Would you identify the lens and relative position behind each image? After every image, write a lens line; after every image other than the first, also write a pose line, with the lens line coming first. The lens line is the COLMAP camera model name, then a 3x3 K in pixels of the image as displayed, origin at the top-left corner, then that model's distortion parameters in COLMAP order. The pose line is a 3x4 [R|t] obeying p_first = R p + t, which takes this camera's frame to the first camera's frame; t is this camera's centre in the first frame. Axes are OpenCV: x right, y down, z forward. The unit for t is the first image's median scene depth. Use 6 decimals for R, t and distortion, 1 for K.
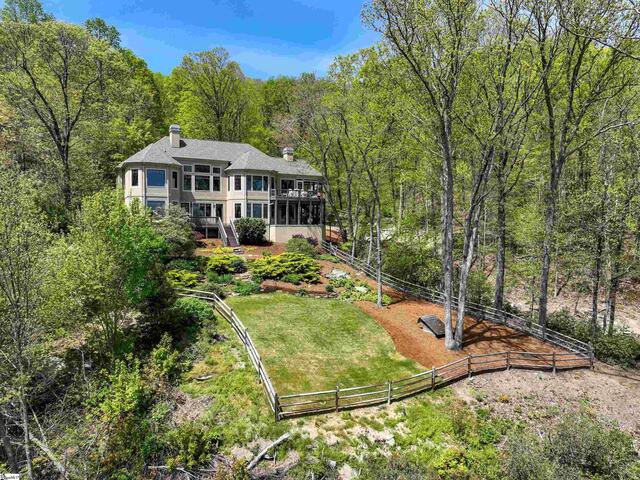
lens RADIAL K [[452.2, 0, 317.6], [0, 452.2, 237.8], [0, 0, 1]] dist [0.000981, 0.001839]
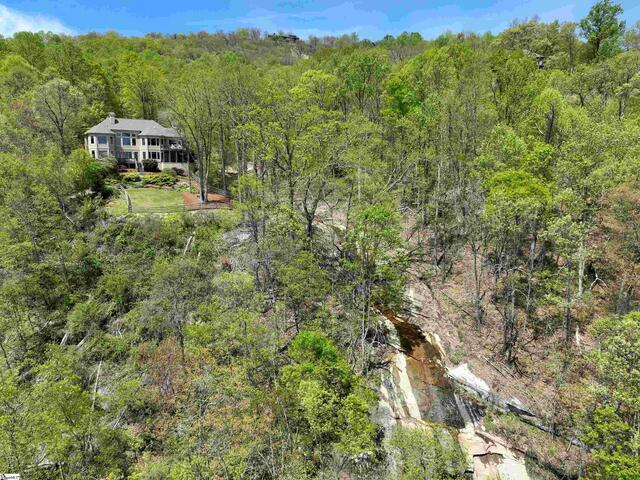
lens RADIAL K [[452.2, 0, 319.8], [0, 452.2, 241.5], [0, 0, 1]] dist [0.000981, 0.001839]
pose [[0.999349, -0.003176, 0.035941, 0.556970], [-0.001383, 0.992015, 0.126114, 0.070674], [-0.036055, -0.126081, 0.991364, -1.150200]]
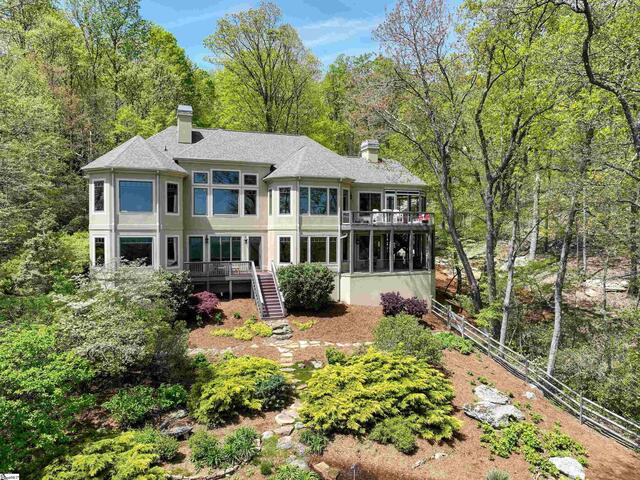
lens RADIAL K [[452.2, 0, 323.4], [0, 452.2, 241.3], [0, 0, 1]] dist [0.000981, 0.001839]
pose [[0.990993, 0.000603, -0.133911, -0.051750], [-0.001327, 0.999985, -0.005317, -0.067512], [0.133906, 0.005447, 0.990979, 0.440405]]
